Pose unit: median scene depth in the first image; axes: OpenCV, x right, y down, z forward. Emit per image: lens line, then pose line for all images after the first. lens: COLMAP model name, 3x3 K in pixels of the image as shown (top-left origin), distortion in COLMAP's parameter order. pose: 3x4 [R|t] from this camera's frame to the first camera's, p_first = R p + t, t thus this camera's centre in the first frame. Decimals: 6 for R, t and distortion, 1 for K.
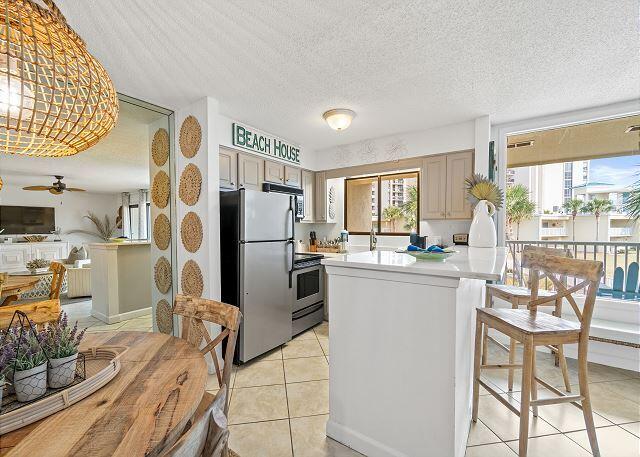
lens RADIAL K [[267.2, 0, 319.0], [0, 267.2, 237.9], [0, 0, 1]] dist [0.000305, 0.000069]
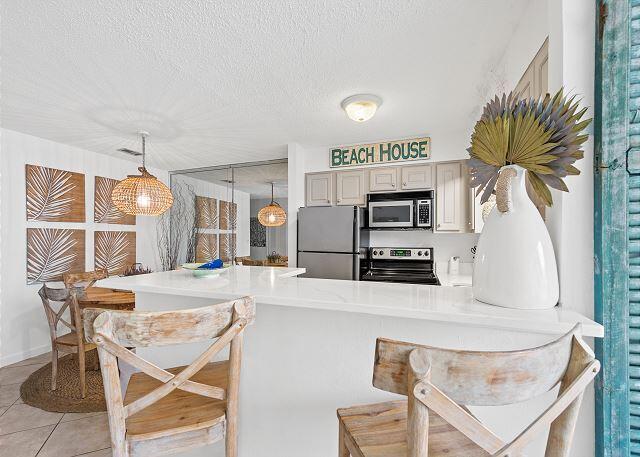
lens RADIAL K [[281.3, 0, 311.9], [0, 281.3, 240.4], [0, 0, 1]] dist [-0.002988, -0.000335]
pose [[0.261377, 0.010657, -0.965178, 0.635296], [-0.041289, 0.999147, -0.000149, -0.023171], [0.964353, 0.039890, 0.261594, 0.467838]]
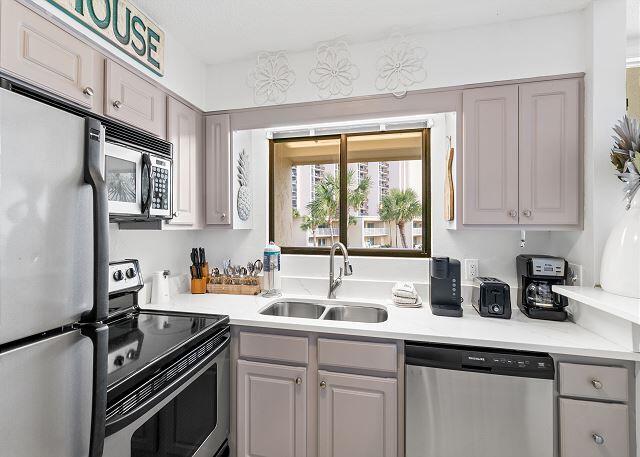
lens RADIAL K [[279.8, 0, 317.7], [0, 279.8, 226.3], [0, 0, 1]] dist [-0.008679, 0.000361]
pose [[0.929632, 0.002395, 0.368481, -0.011019], [0.013051, 0.999137, -0.039420, -0.045172], [-0.368258, 0.041455, 0.928799, 0.566272]]
